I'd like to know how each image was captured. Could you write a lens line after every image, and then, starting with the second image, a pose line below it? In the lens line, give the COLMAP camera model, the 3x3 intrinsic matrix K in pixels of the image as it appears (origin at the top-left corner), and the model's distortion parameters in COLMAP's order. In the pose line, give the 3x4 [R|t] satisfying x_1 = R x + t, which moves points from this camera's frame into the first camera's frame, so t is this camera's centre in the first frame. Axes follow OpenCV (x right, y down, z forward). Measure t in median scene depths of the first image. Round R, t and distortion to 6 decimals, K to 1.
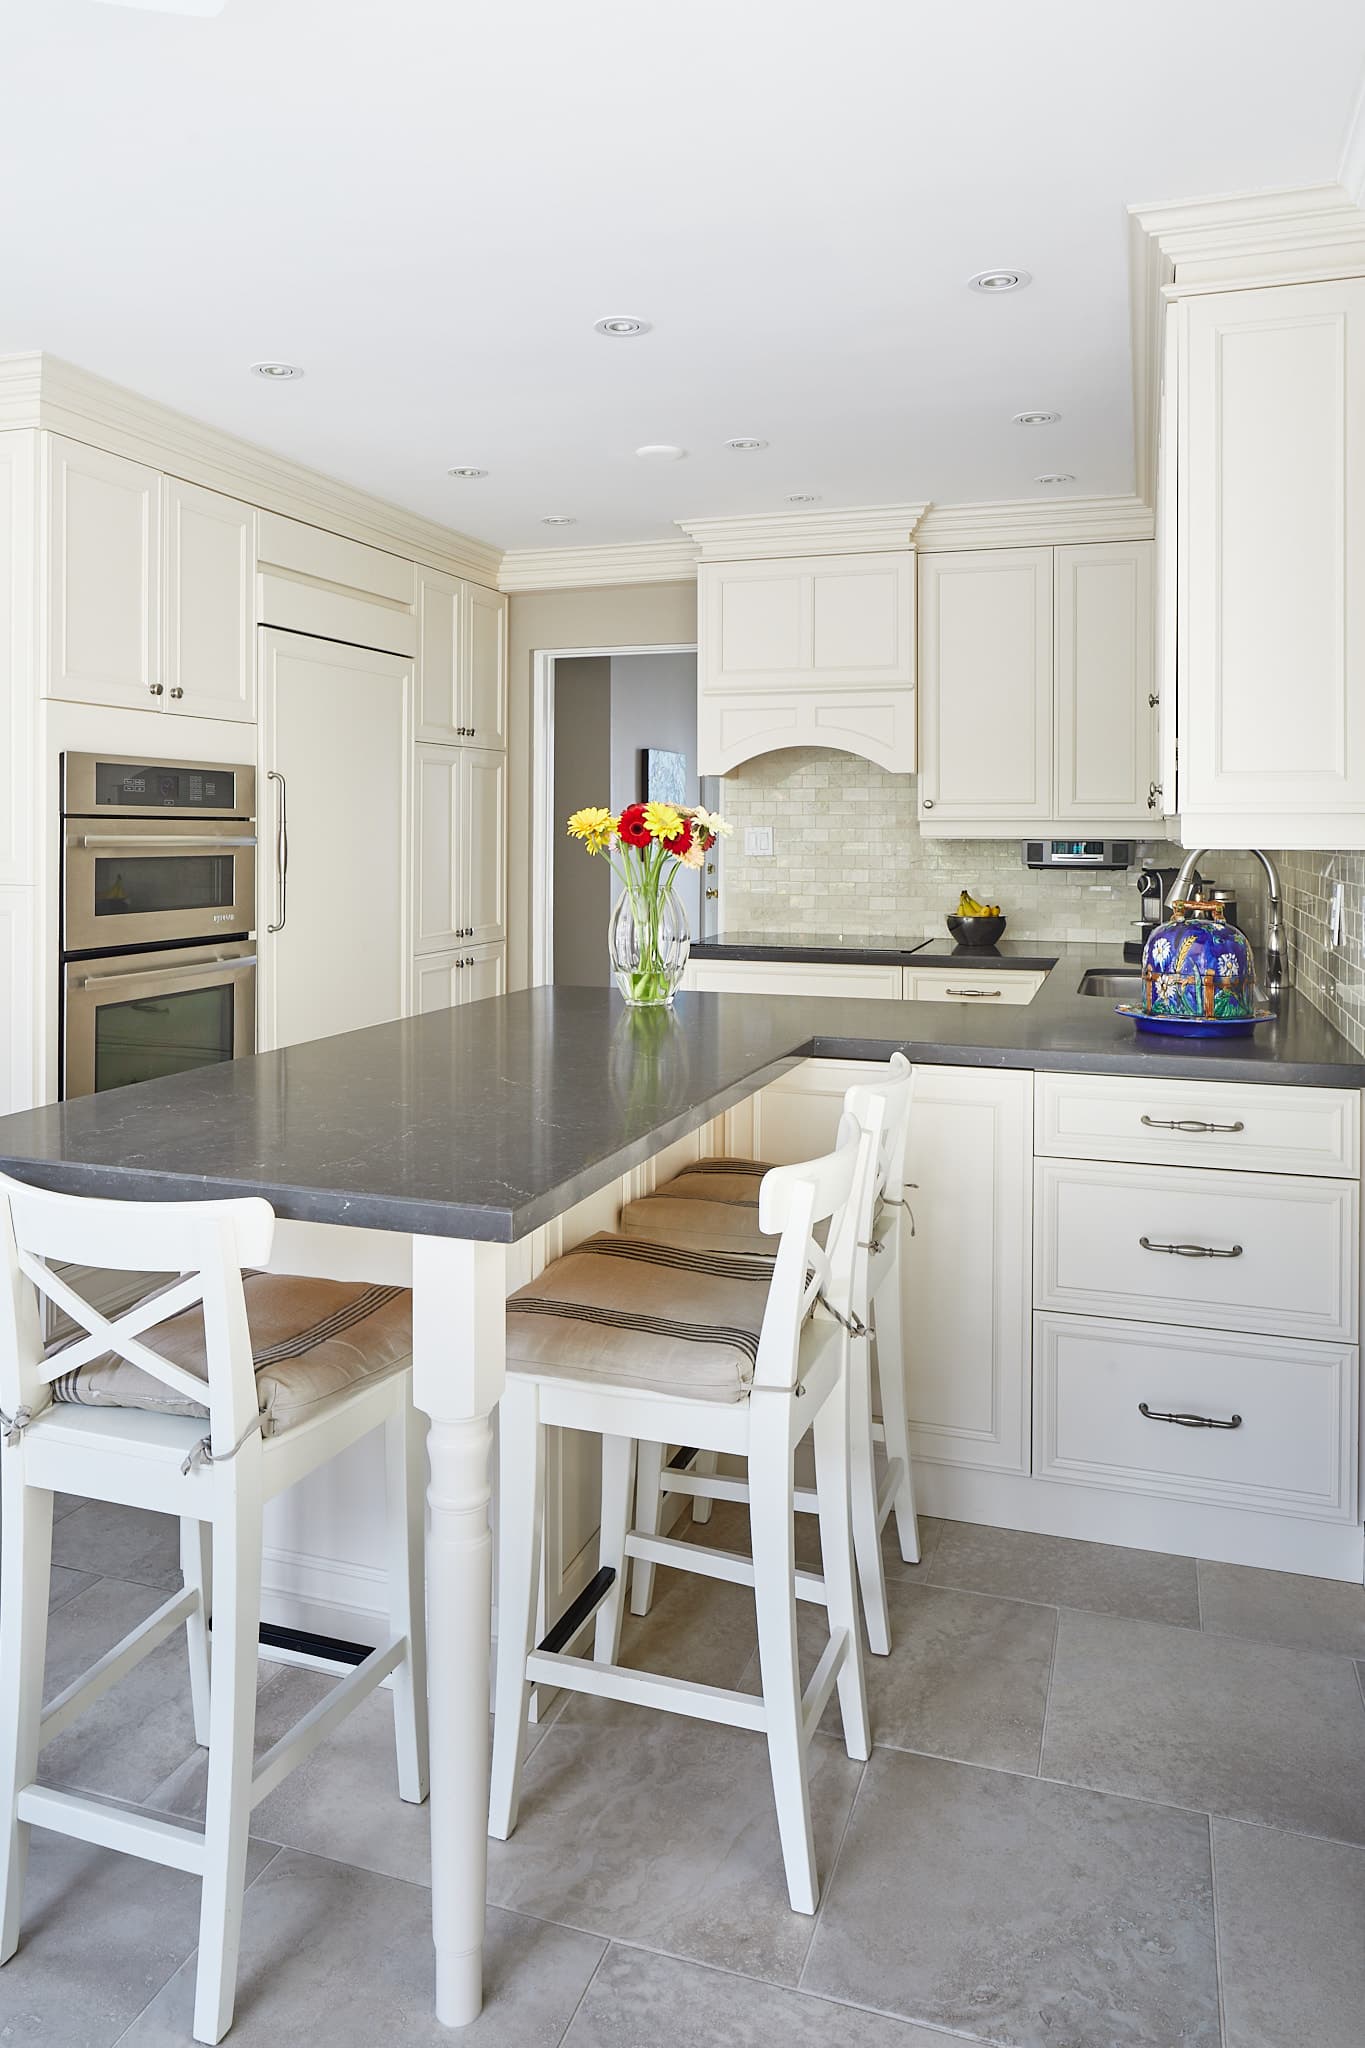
lens RADIAL K [[1413.5, 0, 681.4], [0, 1413.5, 840.1], [0, 0, 1]] dist [-0.000645, -0.001956]
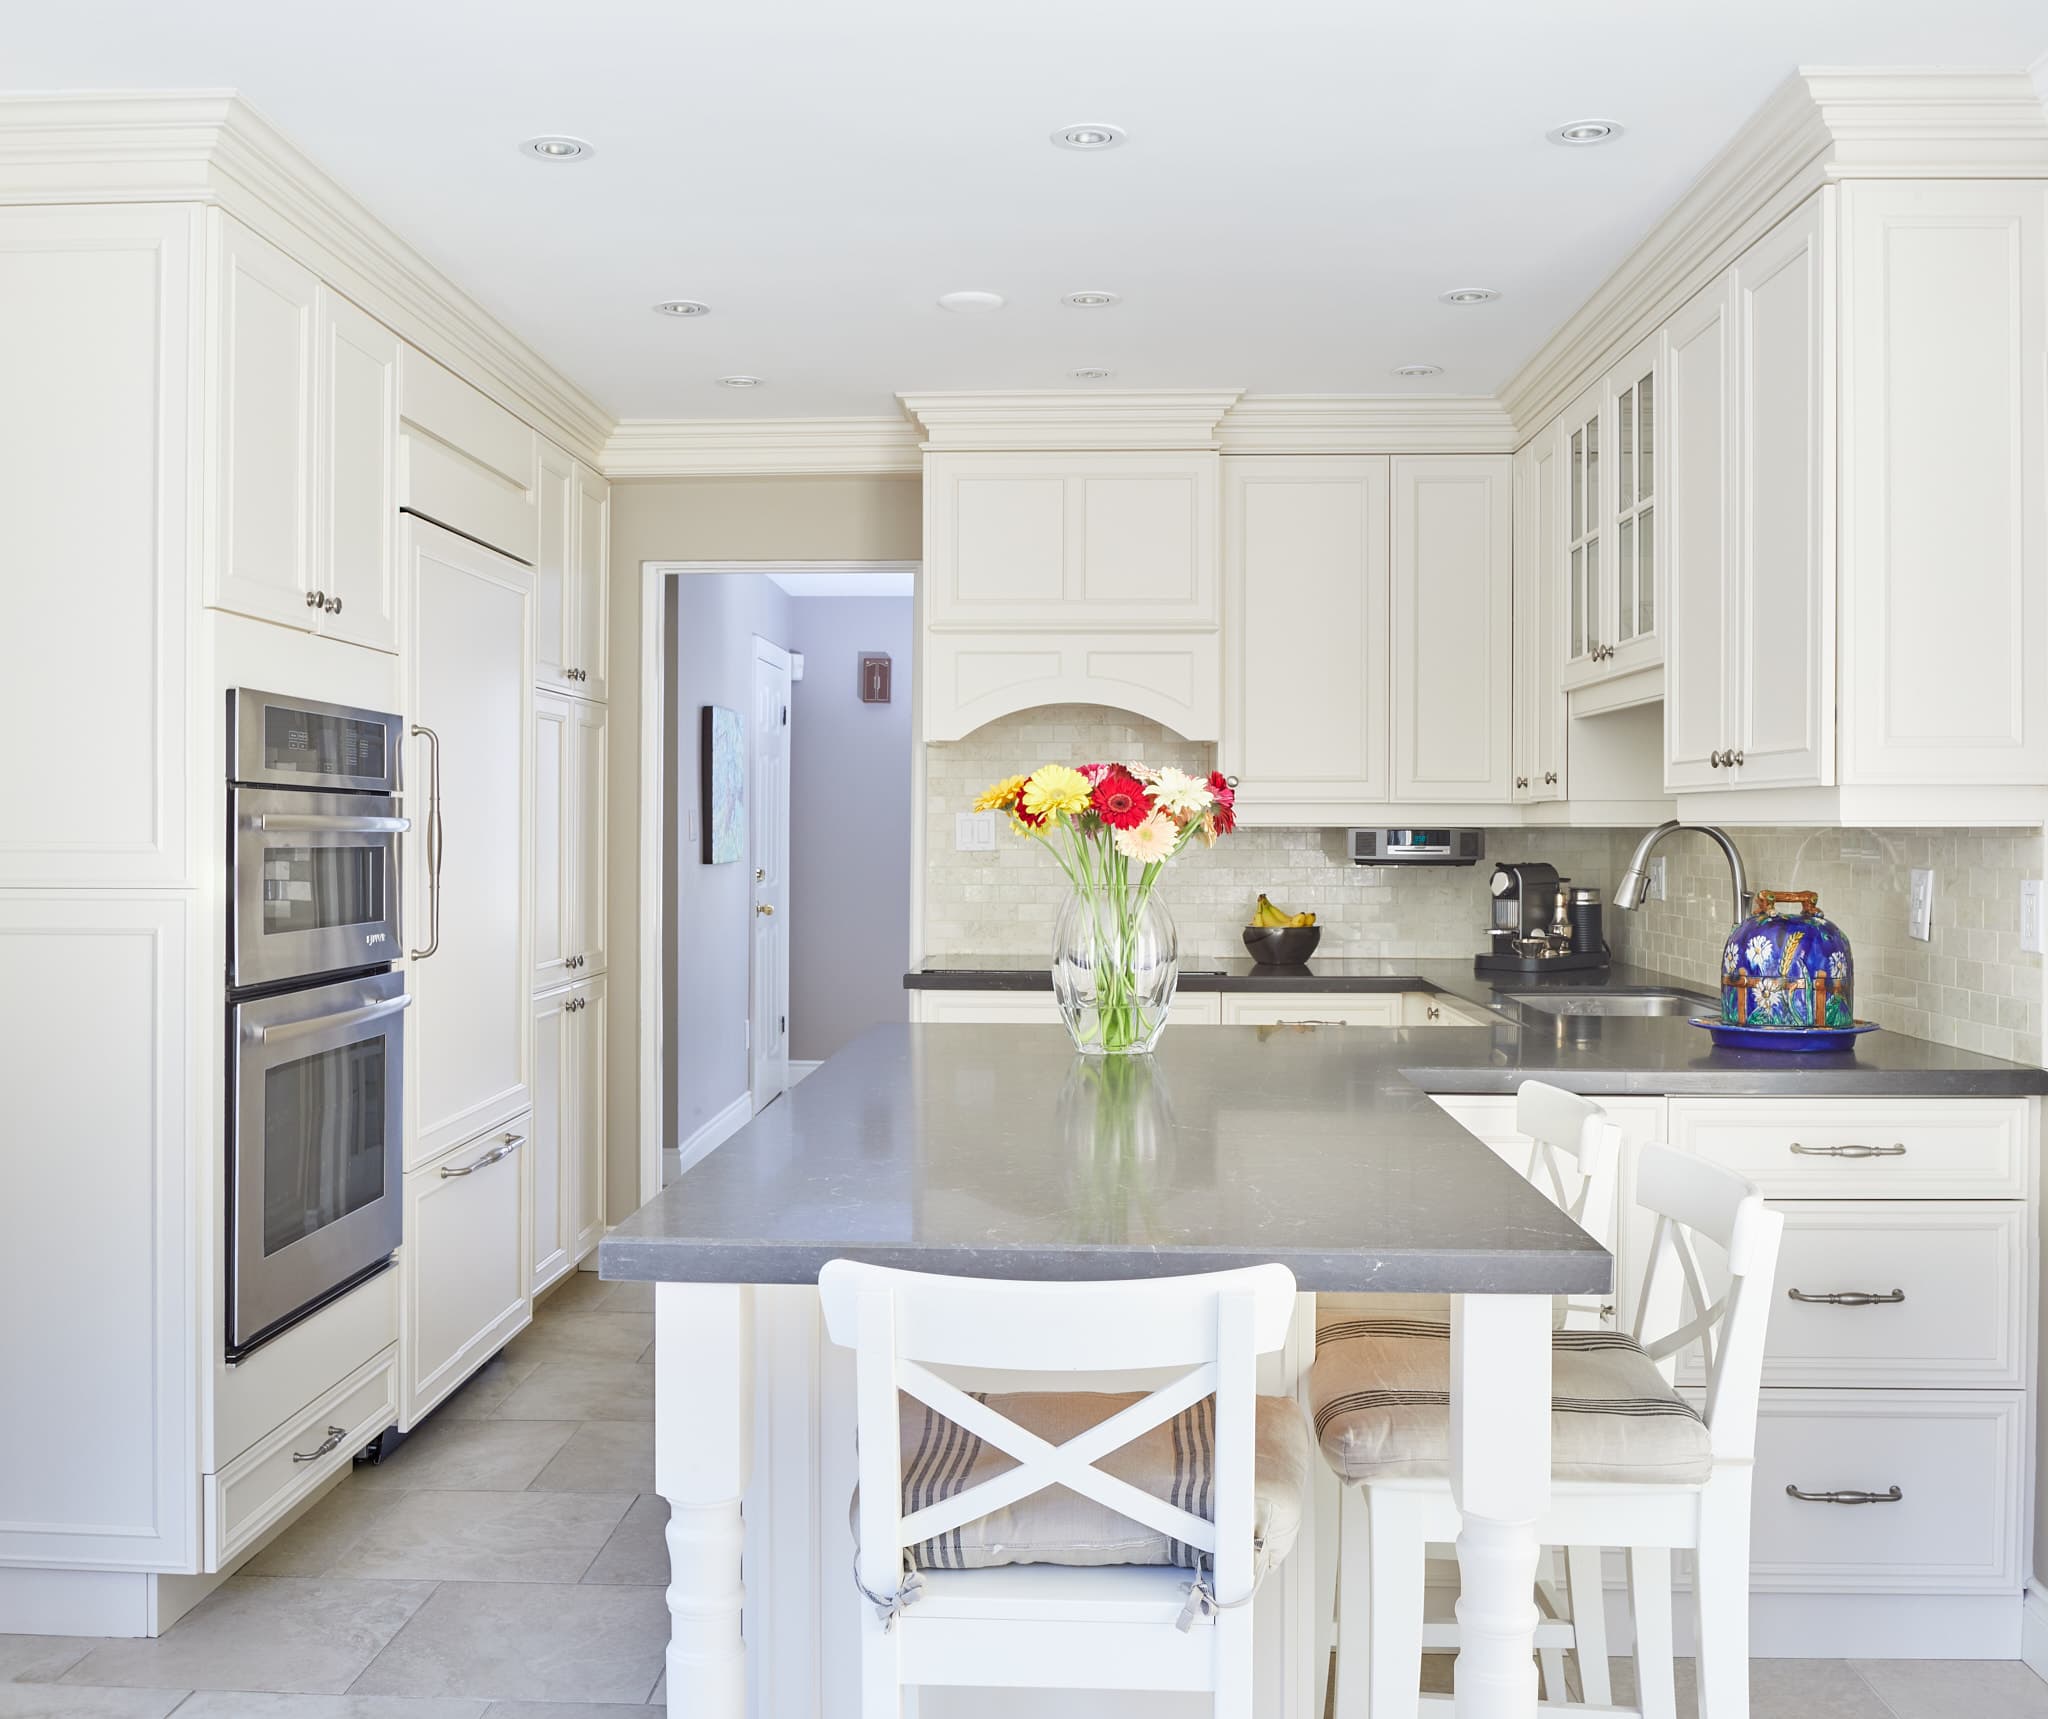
lens RADIAL K [[1976.0, 0, 1018.6], [0, 1976.0, 843.5], [0, 0, 1]] dist [-0.028676, 0.000000]
pose [[0.958843, -0.002161, 0.283929, -0.250616], [0.002359, 0.999997, -0.000354, 0.008677], [-0.283927, 0.001009, 0.958845, 0.004493]]
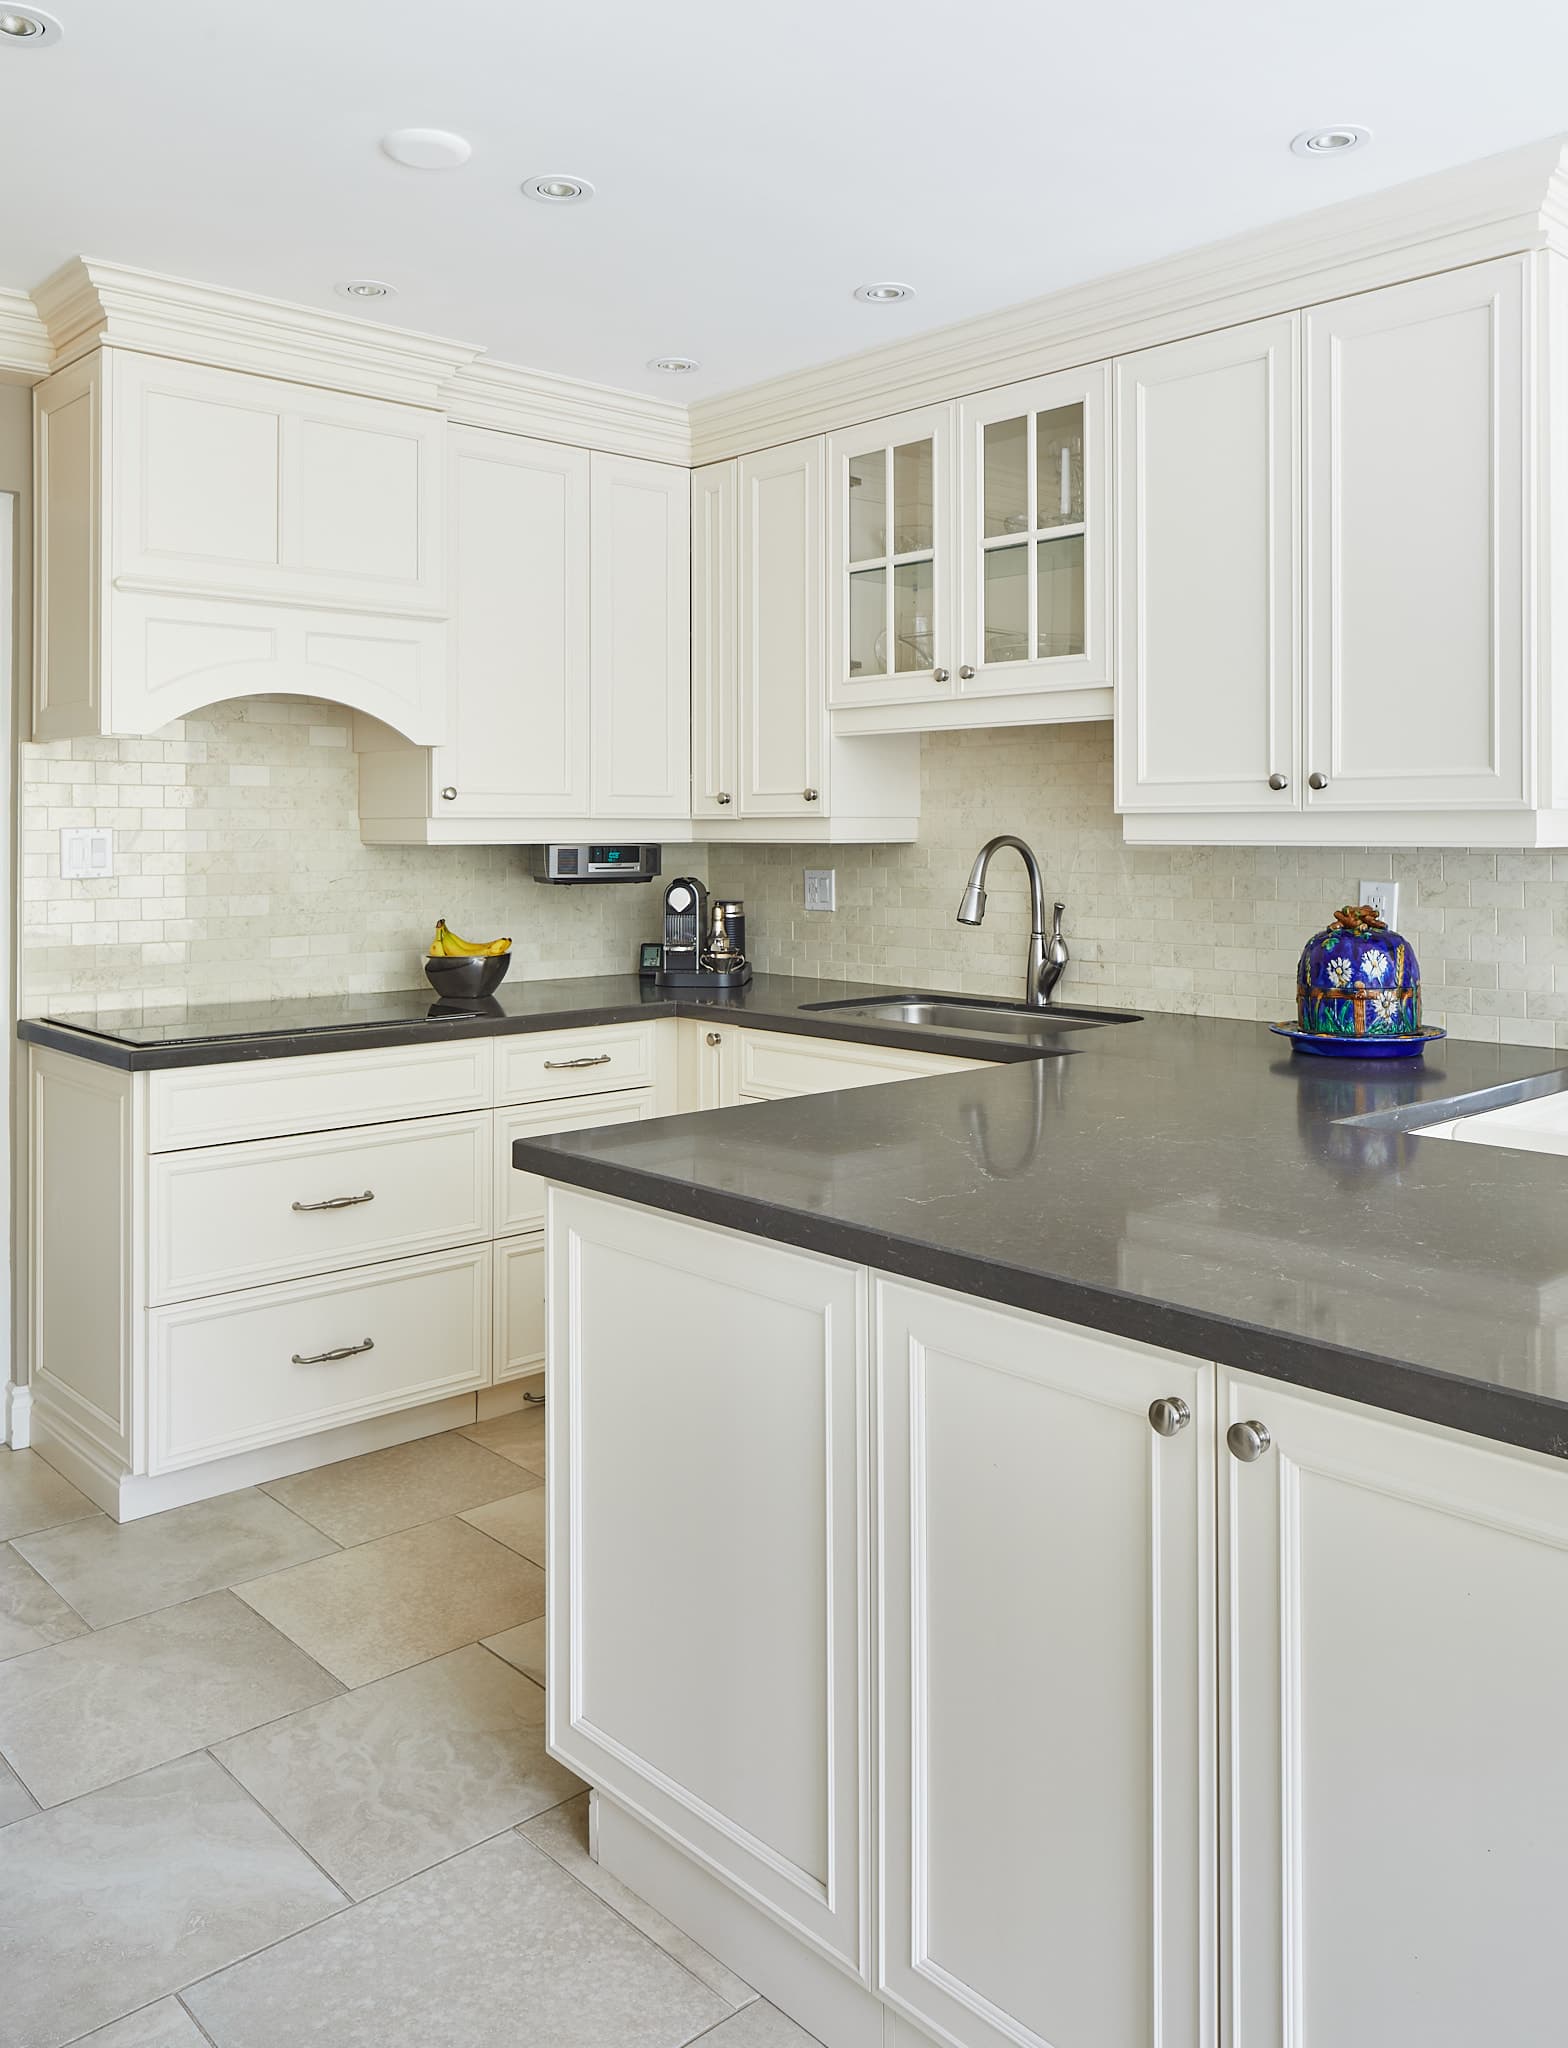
lens RADIAL K [[1613.5, 0, 776.3], [0, 1613.5, 831.2], [0, 0, 1]] dist [-0.010444, -0.005067]
pose [[0.482562, -0.002154, 0.875859, -0.439408], [0.010760, 0.999936, -0.003470, -0.003086], [-0.875796, 0.011098, 0.482554, 0.512109]]
